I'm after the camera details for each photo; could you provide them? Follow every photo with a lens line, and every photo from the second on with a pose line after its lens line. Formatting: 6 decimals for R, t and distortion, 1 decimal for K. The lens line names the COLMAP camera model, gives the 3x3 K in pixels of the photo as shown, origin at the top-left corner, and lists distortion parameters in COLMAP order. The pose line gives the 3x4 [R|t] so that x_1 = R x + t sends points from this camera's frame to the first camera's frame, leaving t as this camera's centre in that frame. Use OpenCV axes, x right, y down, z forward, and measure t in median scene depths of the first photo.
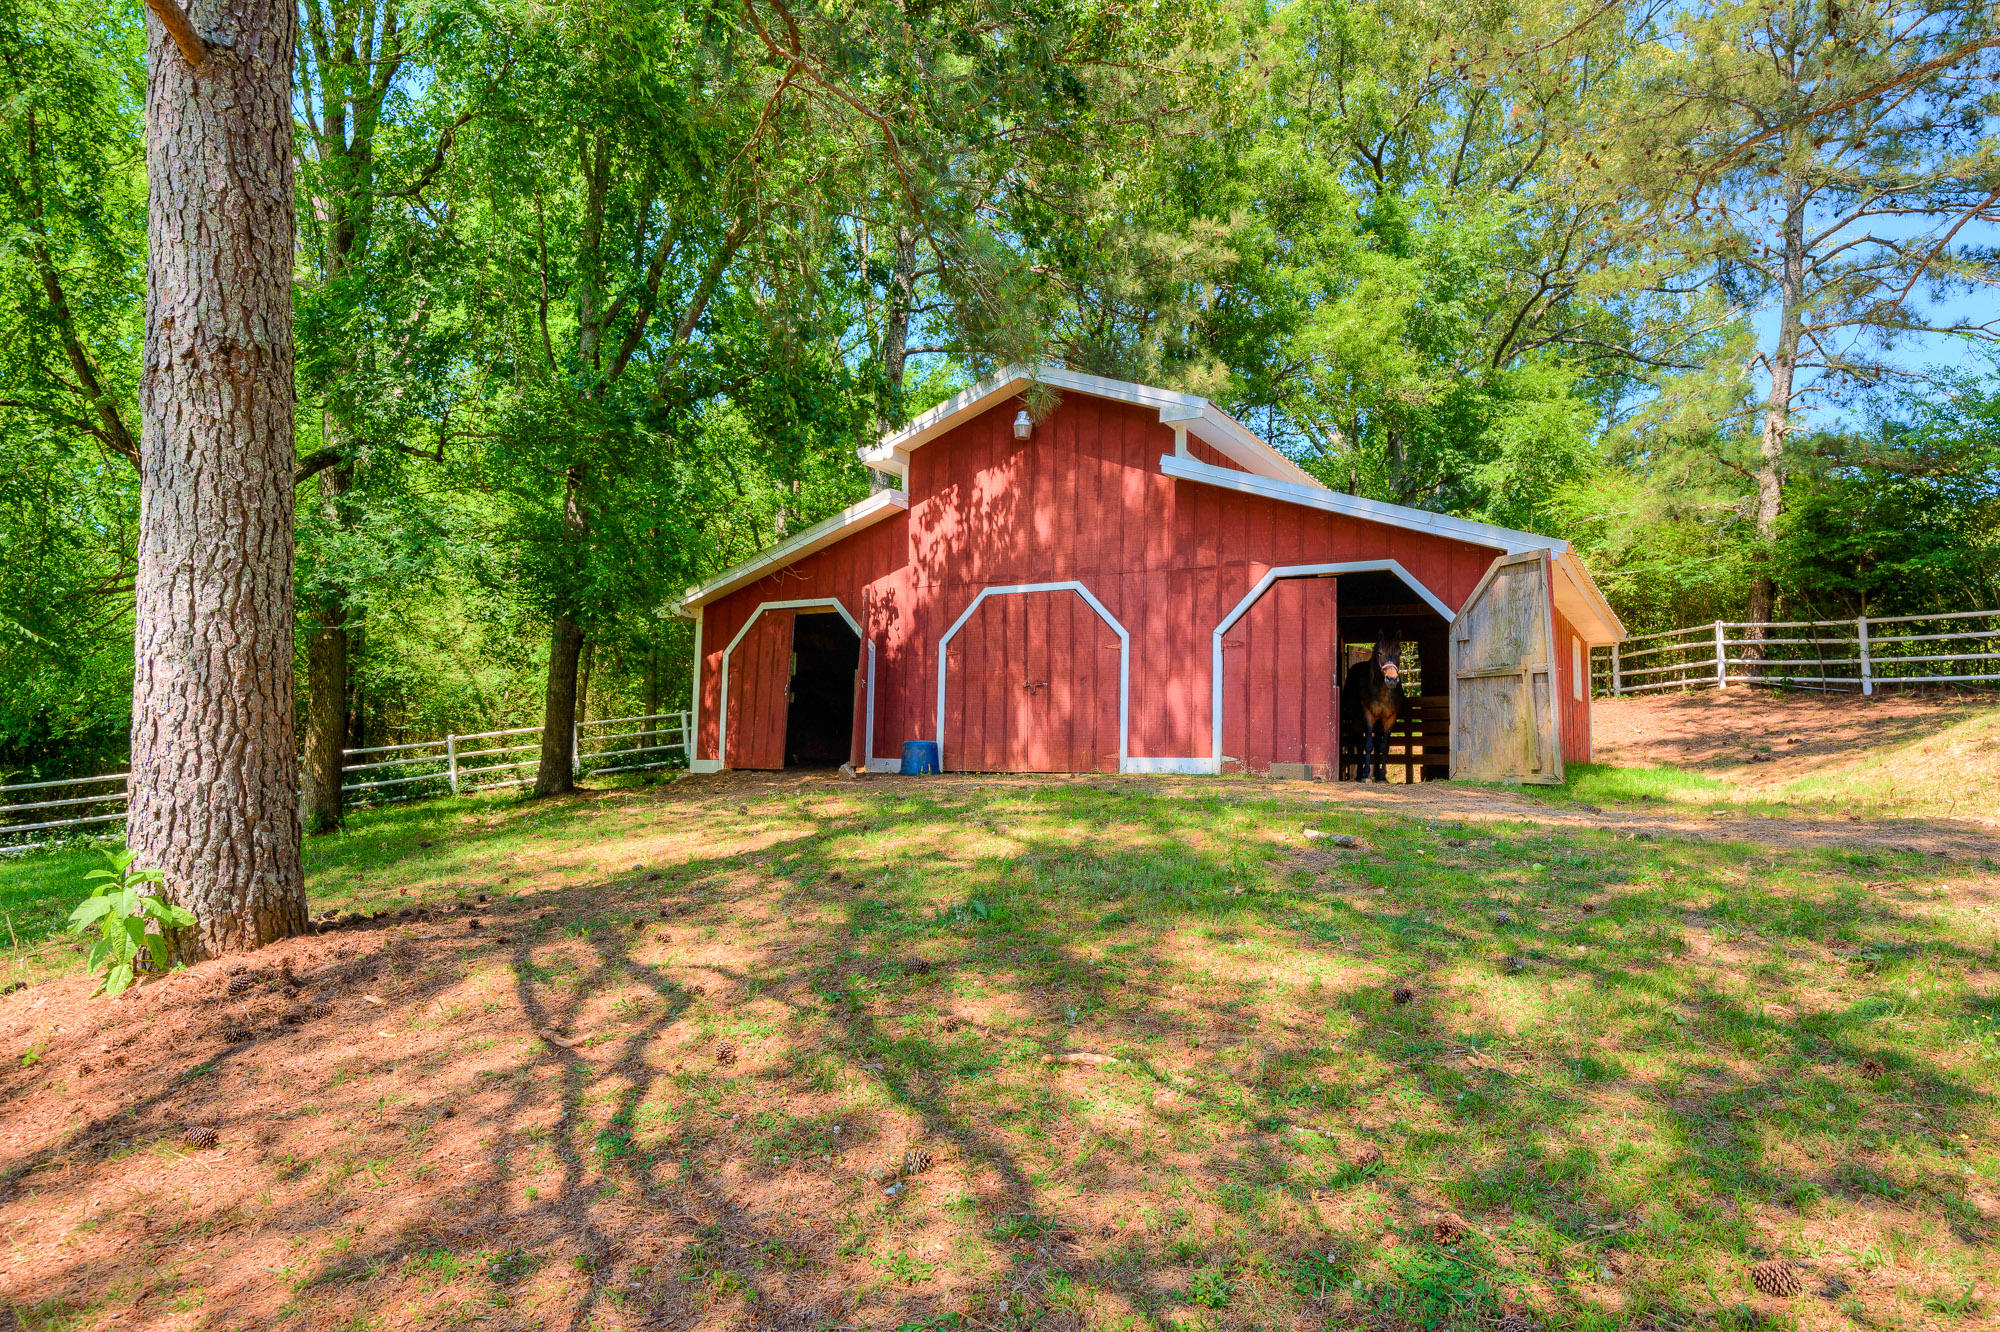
lens RADIAL K [[1231.9, 0, 997.9], [0, 1231.9, 662.8], [0, 0, 1]] dist [0.000628, 0.000765]
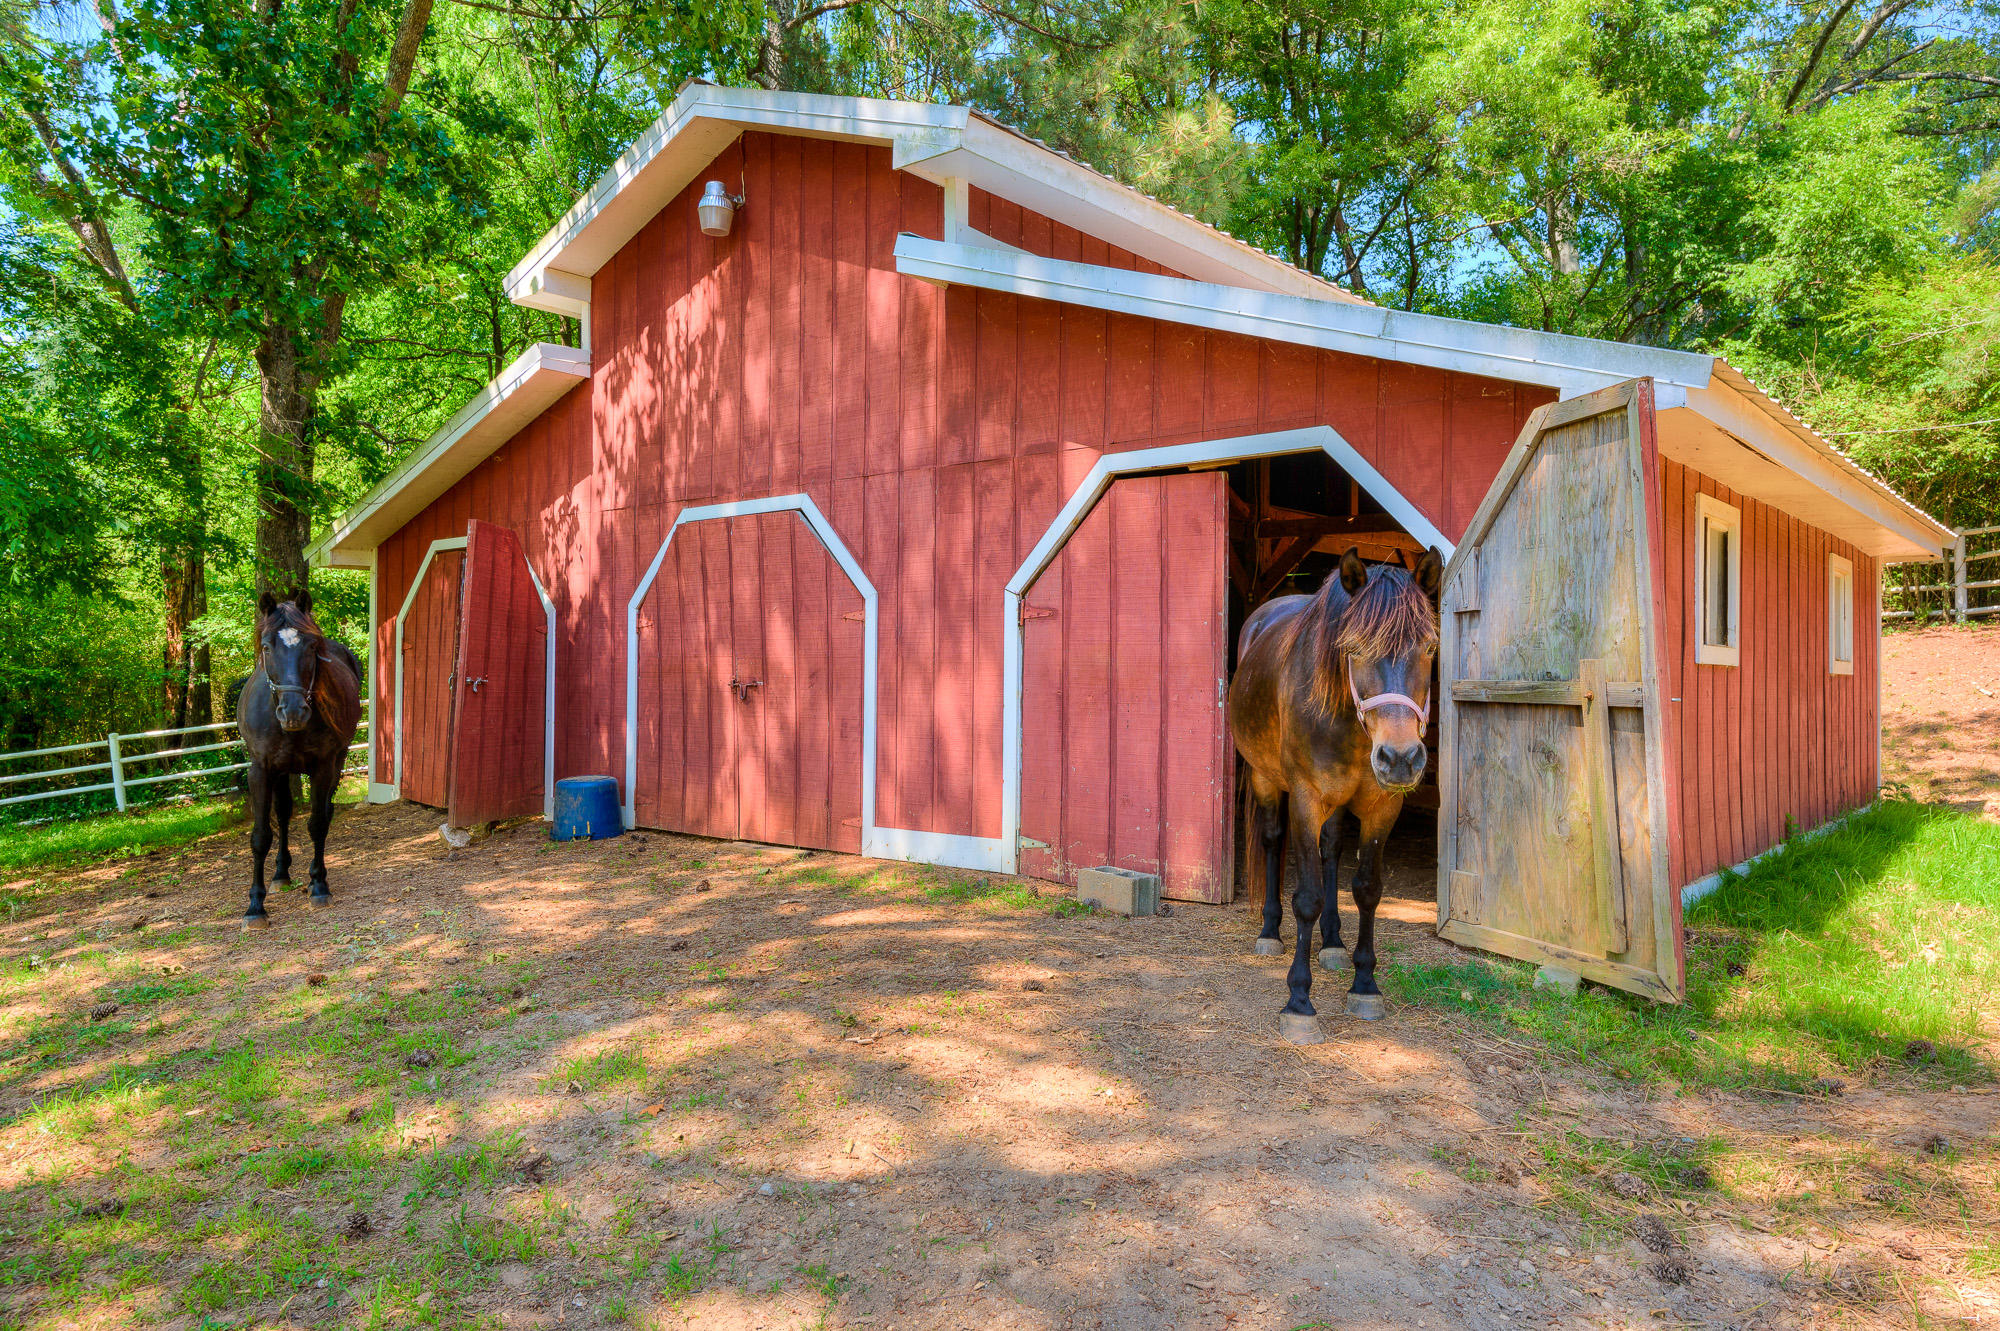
lens RADIAL K [[1332.3, 0, 1001.4], [0, 1332.3, 666.7], [0, 0, 1]] dist [0.007021, -0.007957]
pose [[0.983978, -0.016982, -0.177478, 0.249691], [0.031342, 0.996428, 0.078421, -0.033257], [0.175512, -0.082727, 0.980995, 0.432307]]
